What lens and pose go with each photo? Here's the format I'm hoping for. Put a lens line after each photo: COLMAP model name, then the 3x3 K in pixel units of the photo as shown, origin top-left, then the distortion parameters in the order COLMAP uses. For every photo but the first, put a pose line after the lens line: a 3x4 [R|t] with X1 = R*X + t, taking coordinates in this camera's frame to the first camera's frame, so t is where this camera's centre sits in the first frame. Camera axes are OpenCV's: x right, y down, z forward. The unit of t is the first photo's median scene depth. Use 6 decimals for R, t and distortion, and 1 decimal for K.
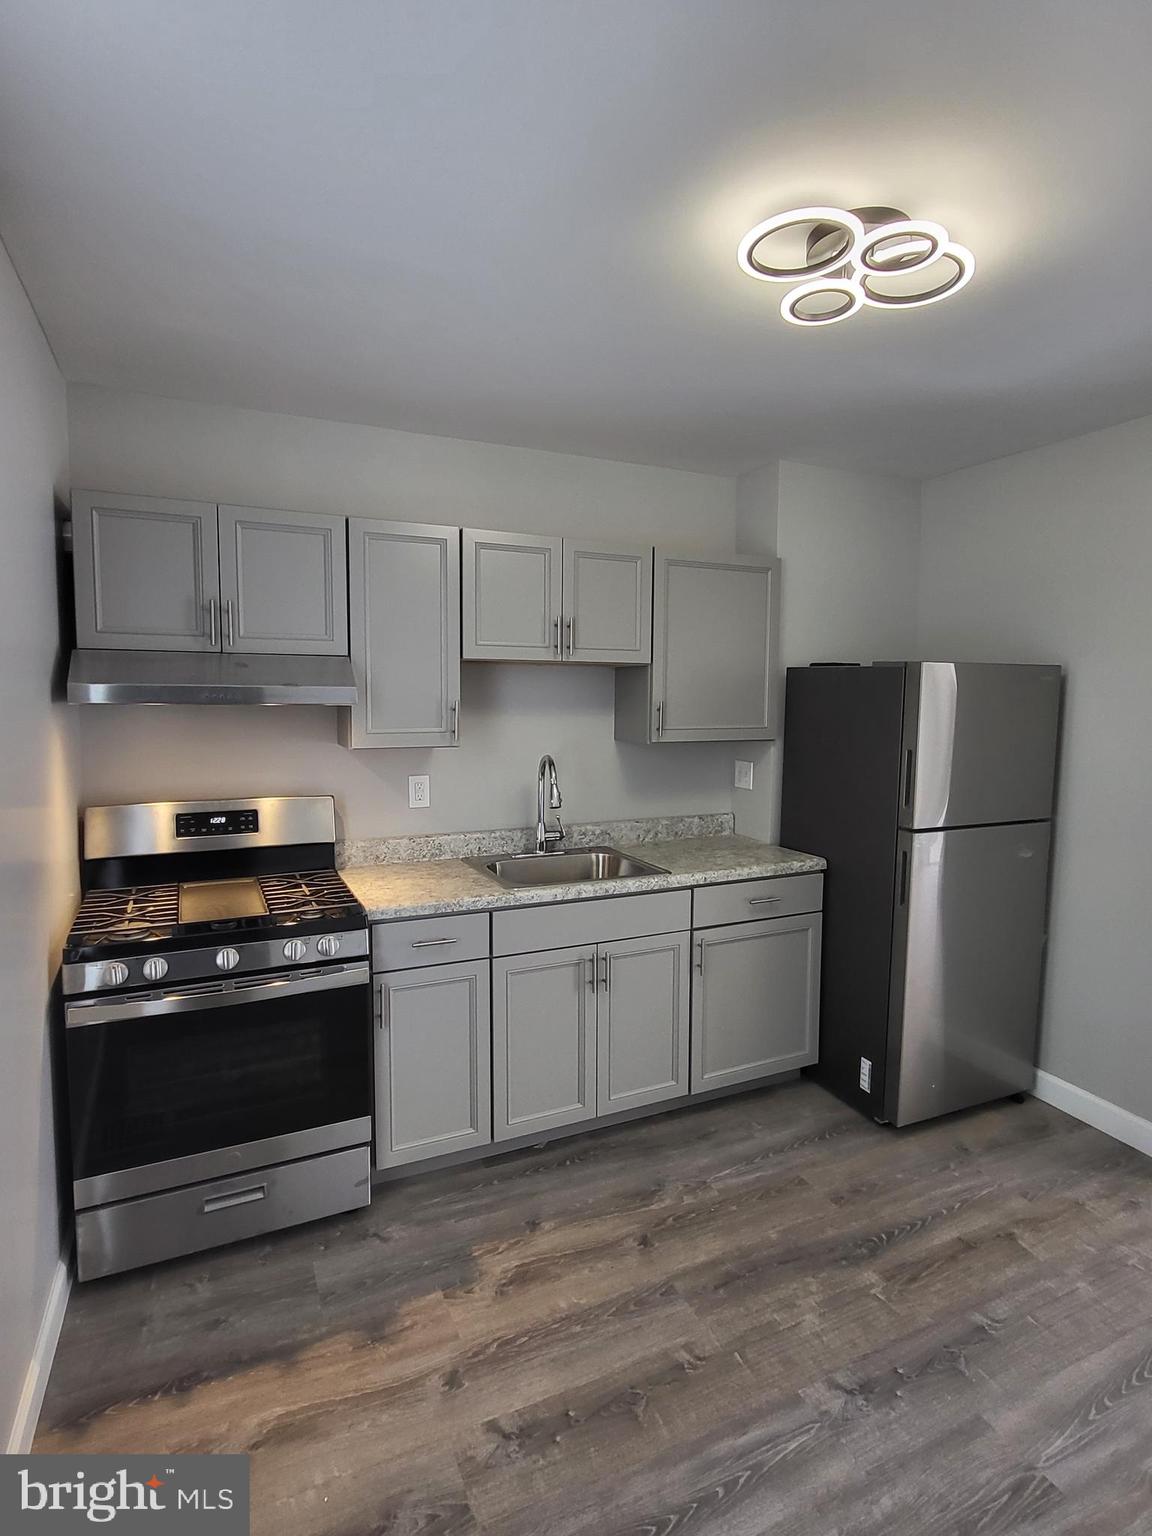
lens RADIAL K [[814.1, 0, 583.2], [0, 814.1, 751.8], [0, 0, 1]] dist [0.005654, -0.003312]
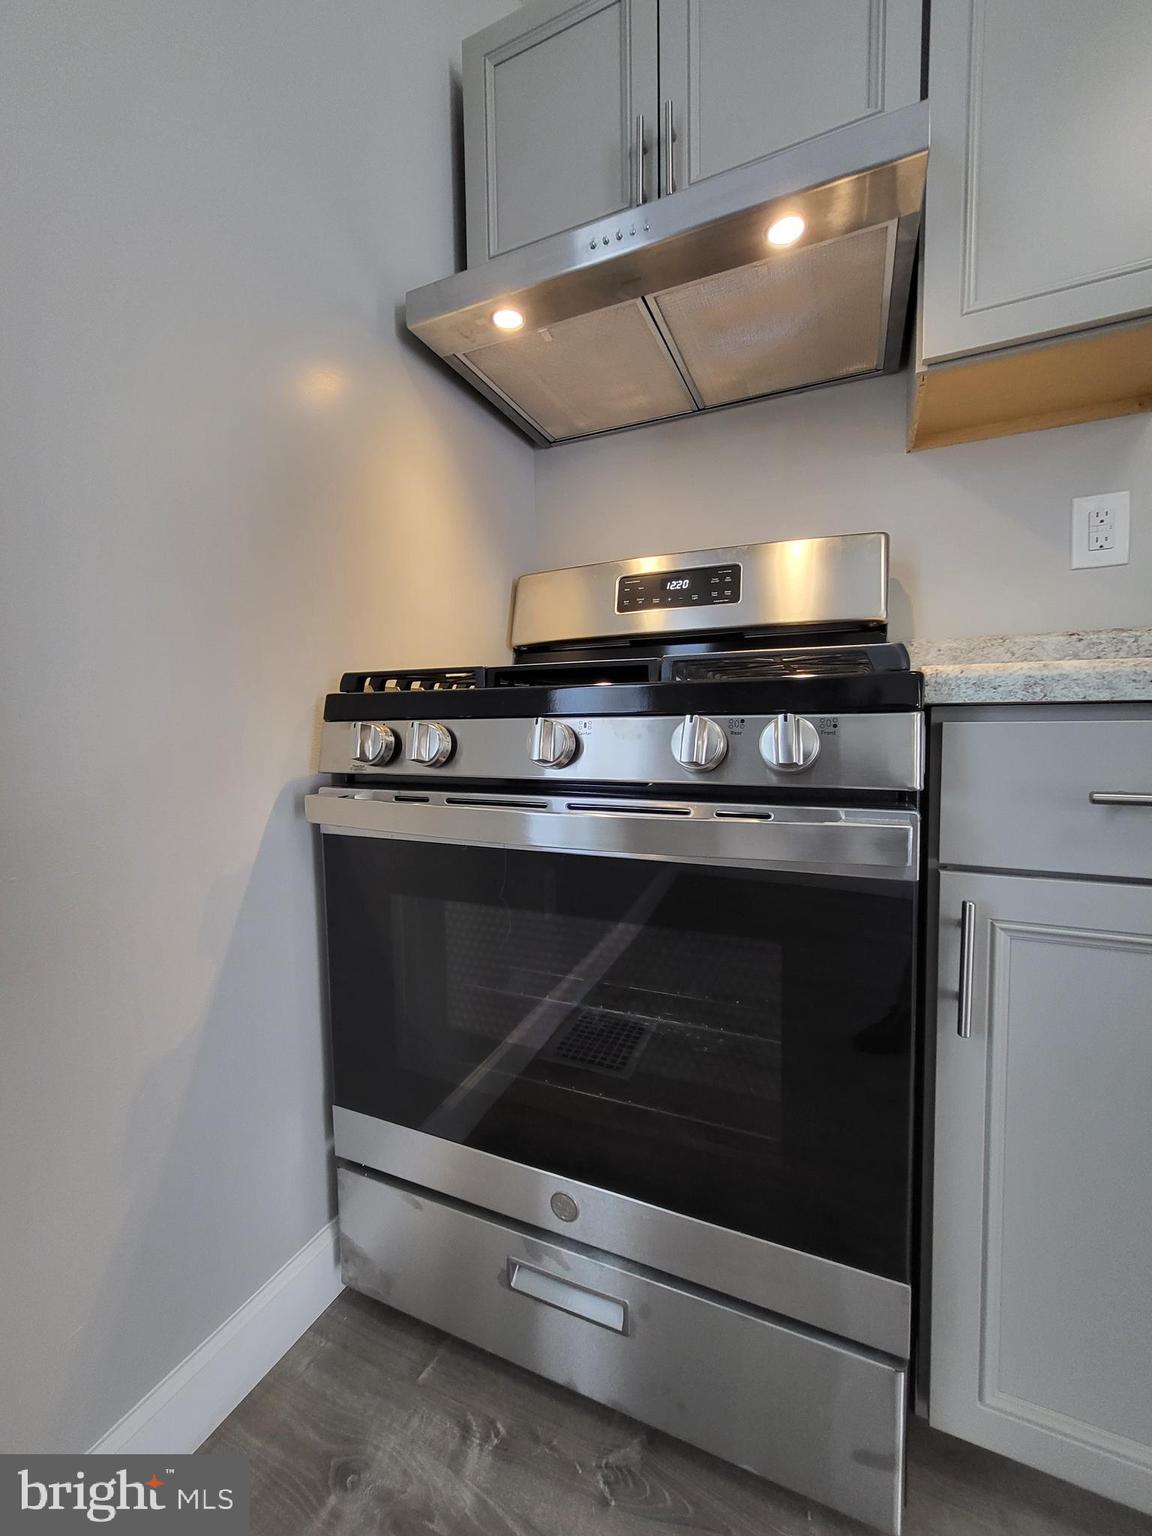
lens RADIAL K [[612.1, 0, 578.5], [0, 612.1, 754.5], [0, 0, 1]] dist [0.000155, -0.000678]
pose [[0.651883, 0.030922, -0.757689, -0.162659], [-0.039753, 0.999188, 0.006575, 0.228427], [0.757277, 0.025834, 0.652583, 0.711938]]
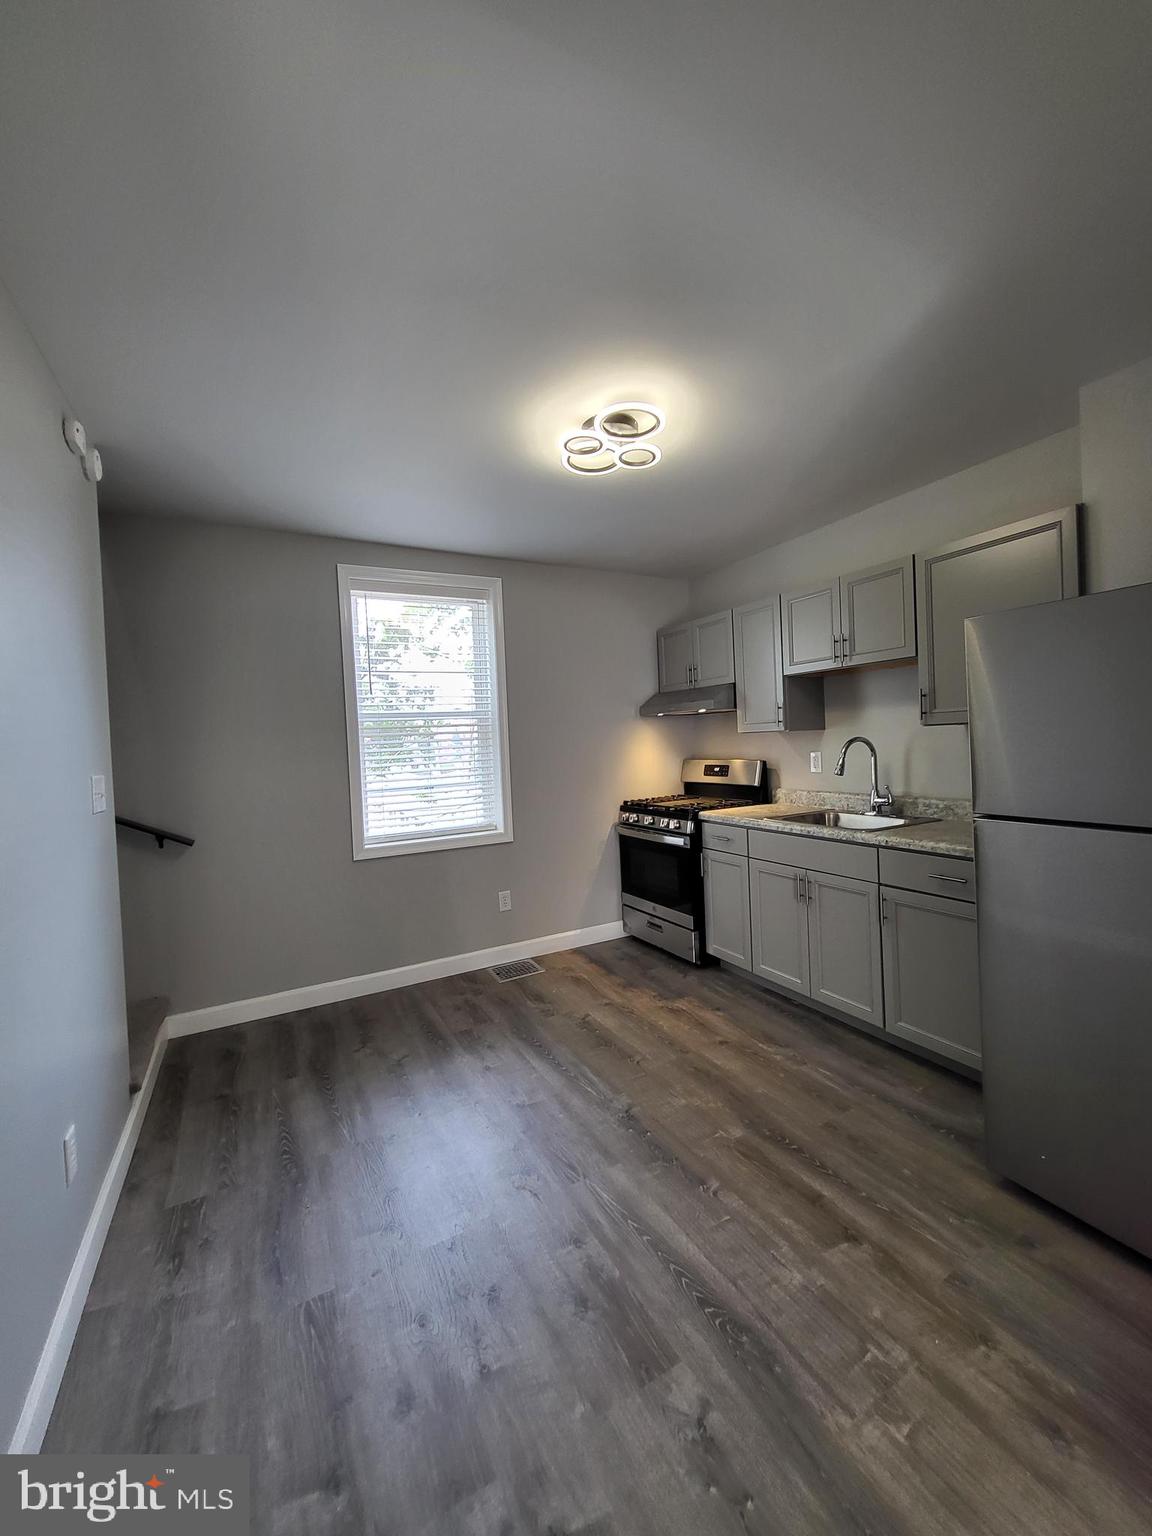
lens RADIAL K [[612.1, 0, 578.5], [0, 612.1, 754.5], [0, 0, 1]] dist [0.000155, -0.000678]
pose [[0.043223, 0.010448, -0.999011, 1.179202], [-0.031225, 0.999471, 0.009101, 0.048057], [0.998577, 0.030801, 0.043526, 0.634041]]
